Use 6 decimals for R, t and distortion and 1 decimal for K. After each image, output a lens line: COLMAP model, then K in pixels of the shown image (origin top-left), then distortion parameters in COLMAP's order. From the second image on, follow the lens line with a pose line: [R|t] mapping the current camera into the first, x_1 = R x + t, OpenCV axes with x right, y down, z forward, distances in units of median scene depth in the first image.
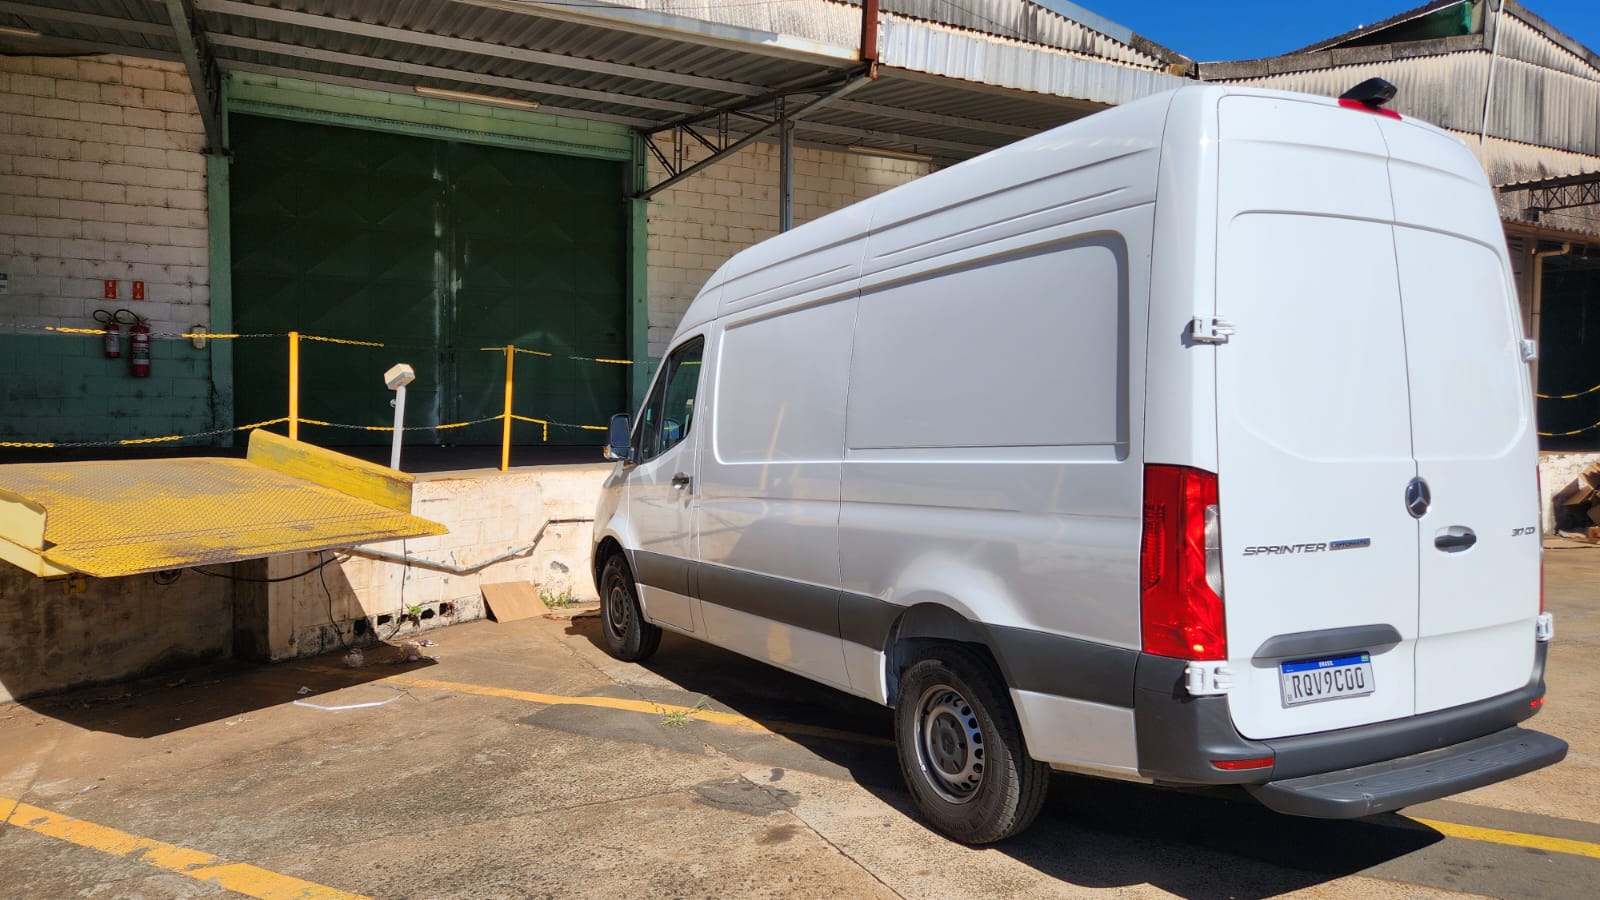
lens RADIAL K [[1058.3, 0, 796.4], [0, 1058.3, 451.0], [0, 0, 1]] dist [0.095707, -0.085603]
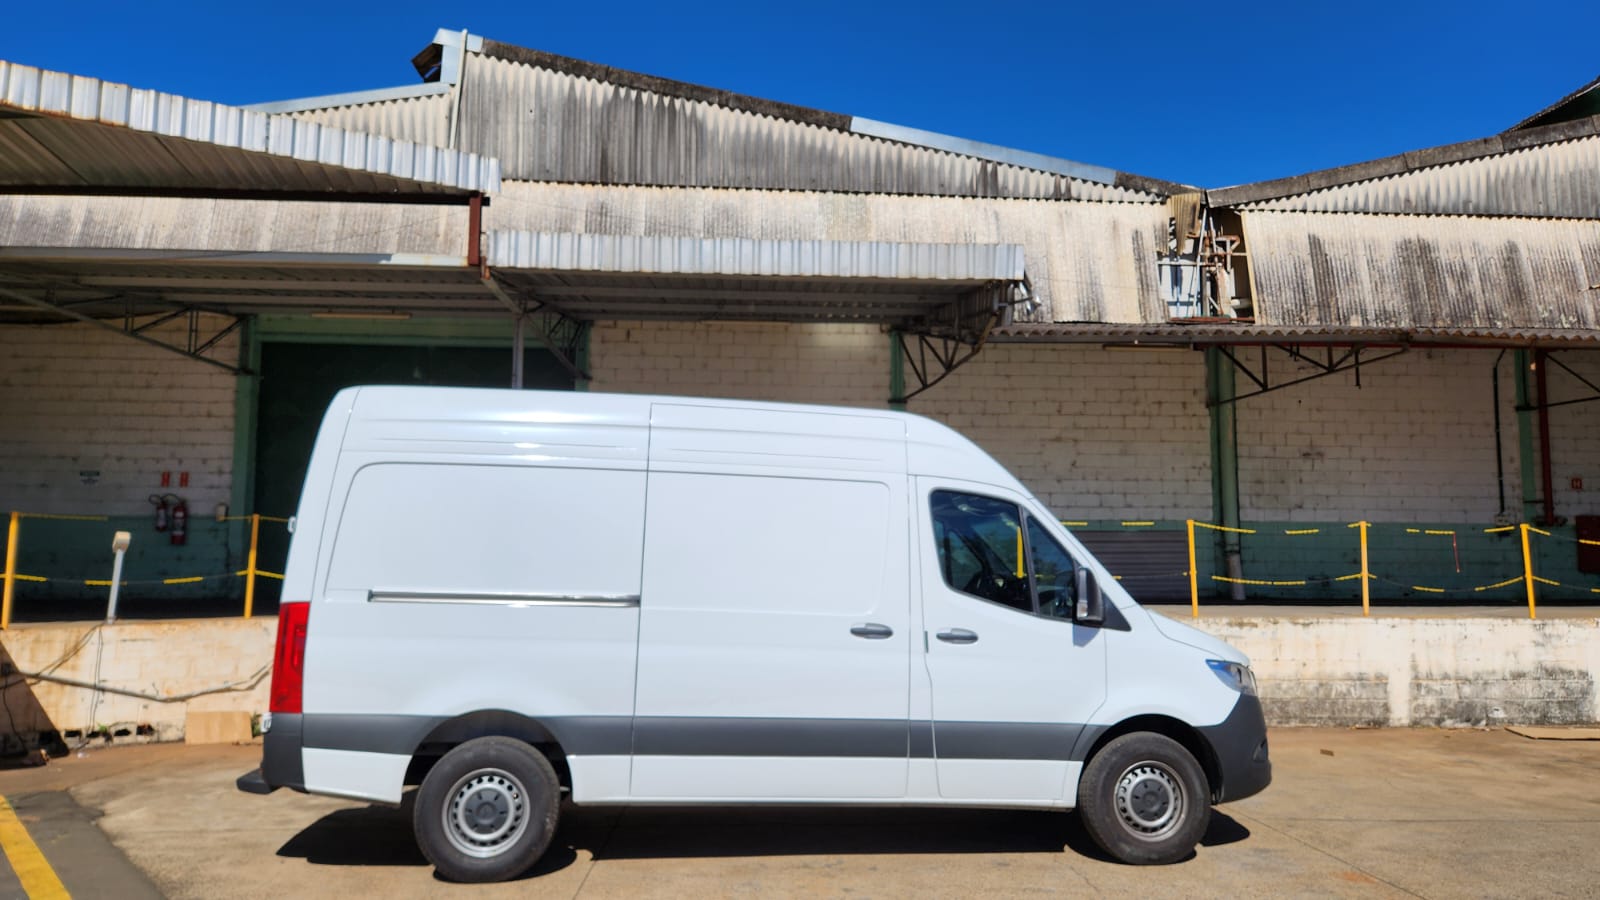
lens RADIAL K [[1072.5, 0, 803.9], [0, 1072.5, 446.3], [0, 0, 1]] dist [0.081948, -0.075909]
pose [[0.925867, -0.047213, -0.374889, 0.599237], [-0.008956, 0.989142, -0.146692, 0.001435], [0.377744, 0.139175, 0.915390, 0.055139]]
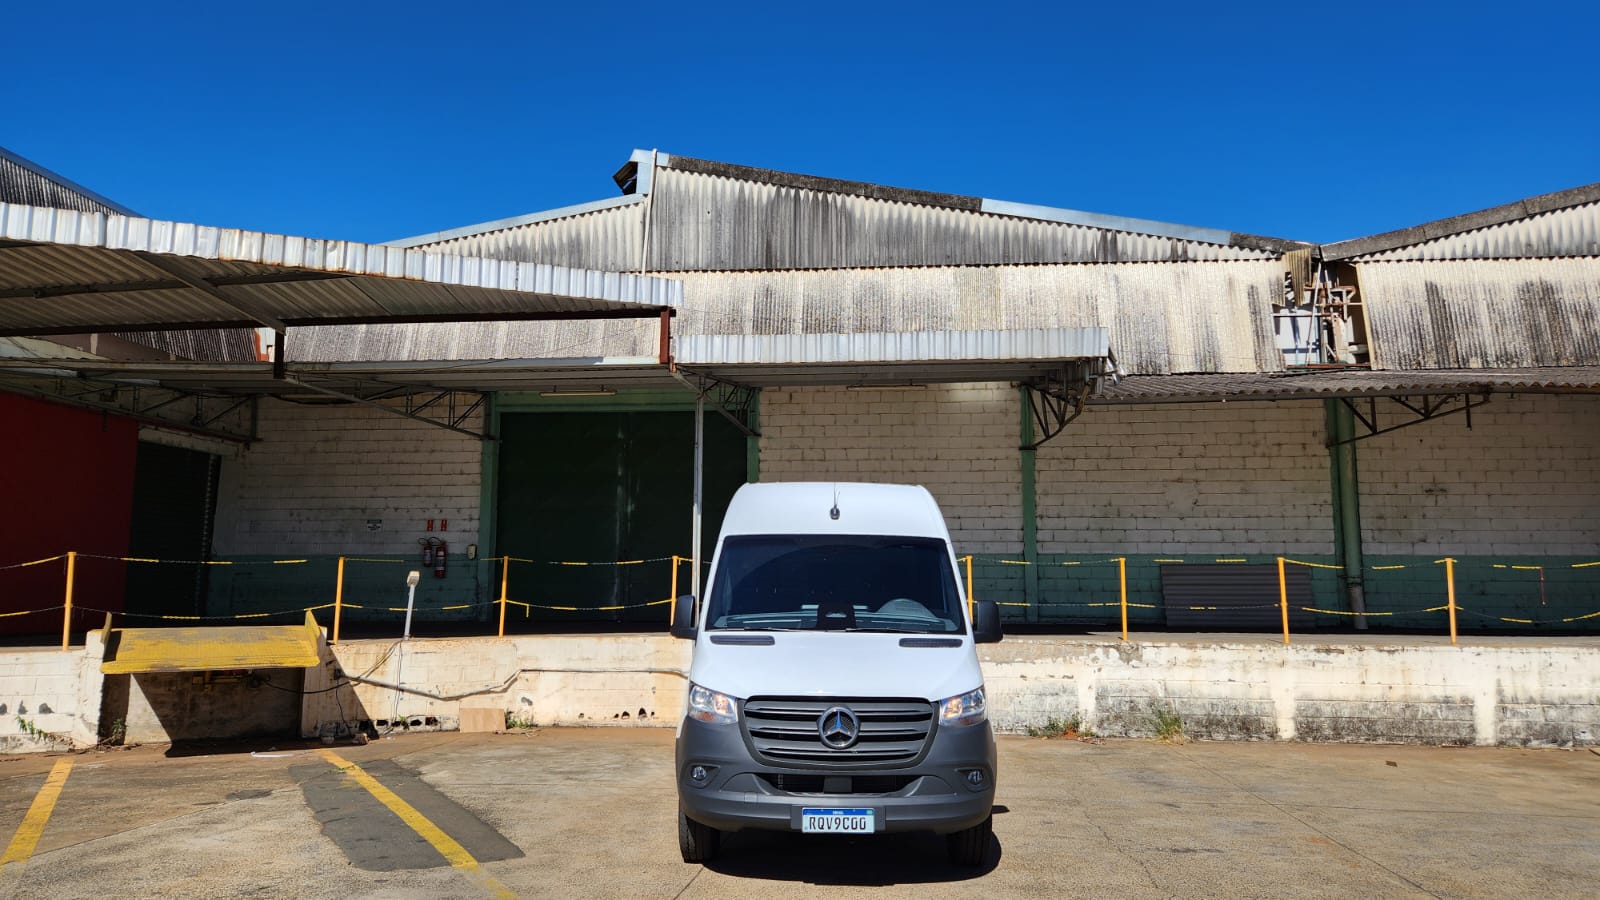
lens RADIAL K [[1059.3, 0, 807.7], [0, 1059.3, 449.2], [0, 0, 1]] dist [0.099620, -0.090583]
pose [[0.851628, -0.074727, -0.518792, 0.723701], [-0.014869, 0.985942, -0.166424, 0.001754], [0.523936, 0.149445, 0.838545, -0.099140]]
